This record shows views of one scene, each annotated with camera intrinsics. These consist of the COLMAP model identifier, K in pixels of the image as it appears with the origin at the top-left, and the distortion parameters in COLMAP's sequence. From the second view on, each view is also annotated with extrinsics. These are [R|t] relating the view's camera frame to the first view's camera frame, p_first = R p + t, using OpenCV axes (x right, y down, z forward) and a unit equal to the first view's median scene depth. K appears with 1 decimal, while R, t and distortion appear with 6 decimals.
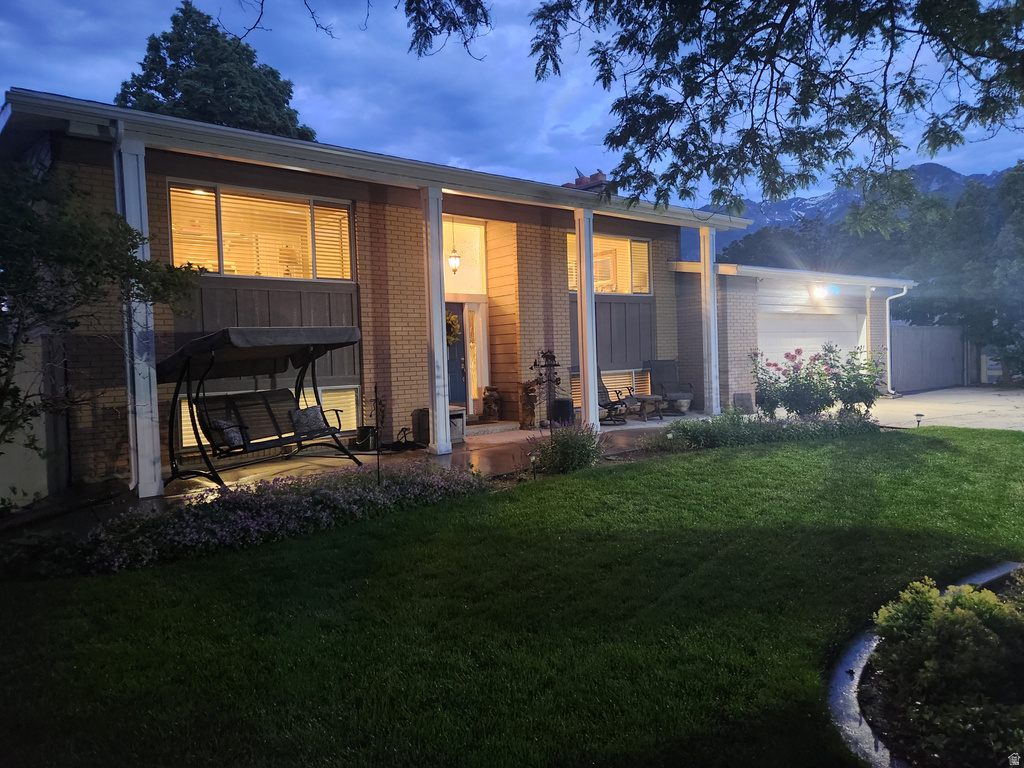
lens RADIAL K [[684.9, 0, 510.3], [0, 684.9, 377.9], [0, 0, 1]] dist [0.085550, -0.065960]
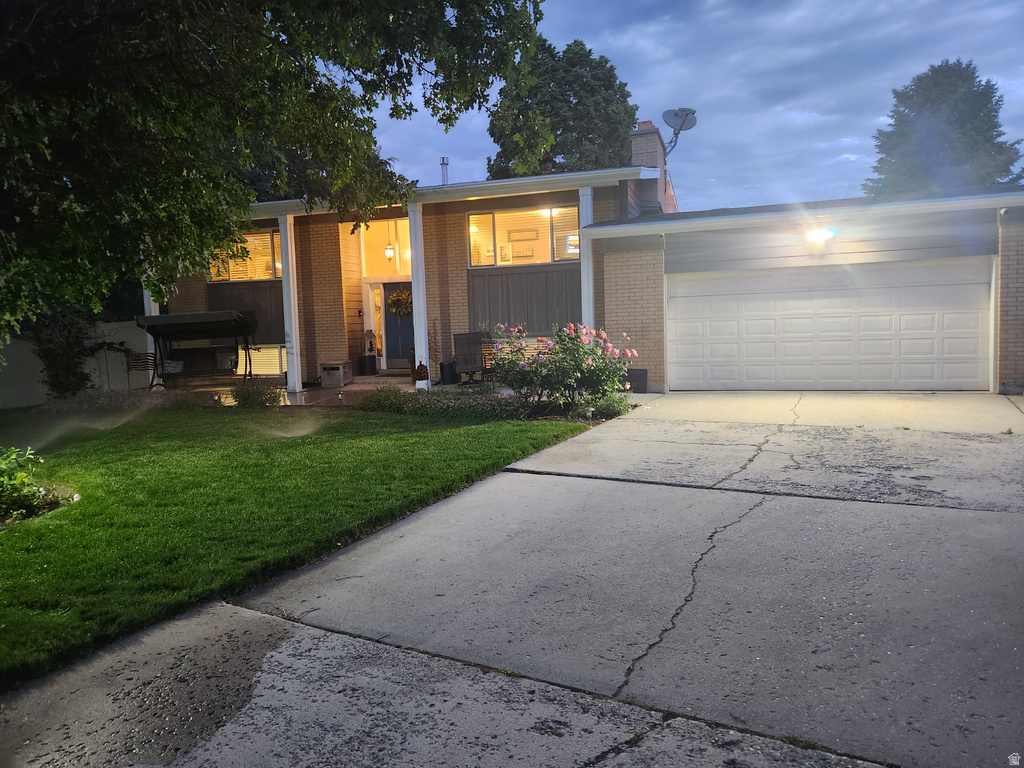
lens RADIAL K [[684.9, 0, 510.3], [0, 684.9, 377.9], [0, 0, 1]] dist [0.085550, -0.065960]
pose [[0.550699, 0.084548, -0.830411, 1.216036], [-0.010047, 0.995456, 0.094689, -0.059268], [0.834643, -0.043801, 0.549046, 0.481945]]
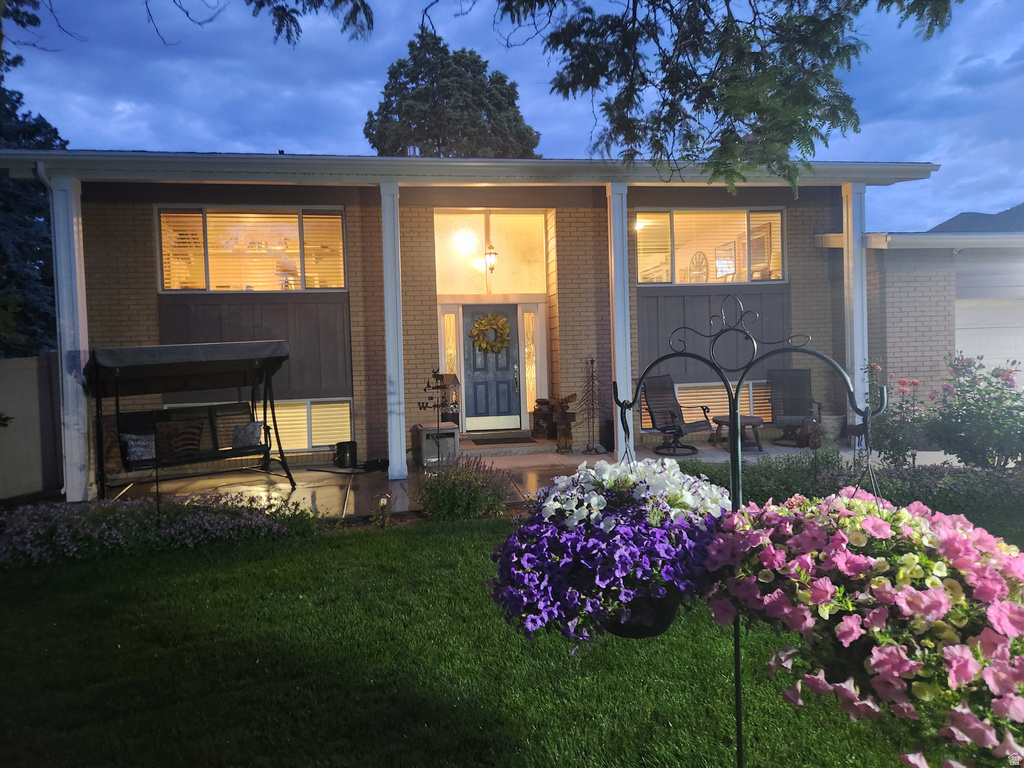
lens RADIAL K [[684.9, 0, 510.3], [0, 684.9, 377.9], [0, 0, 1]] dist [0.085550, -0.065960]
pose [[0.869009, 0.021130, -0.494345, 0.403650], [-0.011512, 0.999681, 0.022492, -0.036924], [0.494662, -0.013855, 0.868975, 0.247408]]
